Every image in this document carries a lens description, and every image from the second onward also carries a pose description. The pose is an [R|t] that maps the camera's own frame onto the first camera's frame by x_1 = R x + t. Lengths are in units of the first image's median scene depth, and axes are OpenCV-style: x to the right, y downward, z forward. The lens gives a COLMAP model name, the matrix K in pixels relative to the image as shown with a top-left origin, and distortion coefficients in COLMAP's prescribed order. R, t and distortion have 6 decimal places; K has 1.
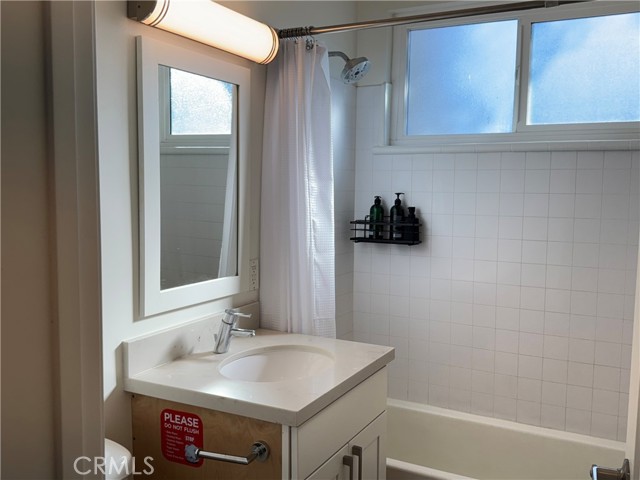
lens RADIAL K [[625.1, 0, 319.3], [0, 625.1, 242.7], [0, 0, 1]] dist [0.070001, 0.000000]
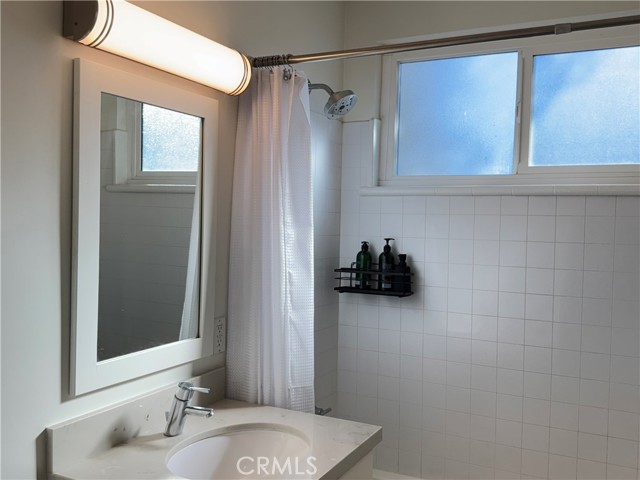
lens RADIAL K [[625.1, 0, 320.1], [0, 625.1, 239.7], [0, 0, 1]] dist [0.070001, 0.000000]
pose [[0.999865, 0.008757, 0.013892, 0.020017], [-0.007920, 0.998216, -0.059177, -0.029314], [-0.014385, 0.059059, 0.998151, 0.124978]]
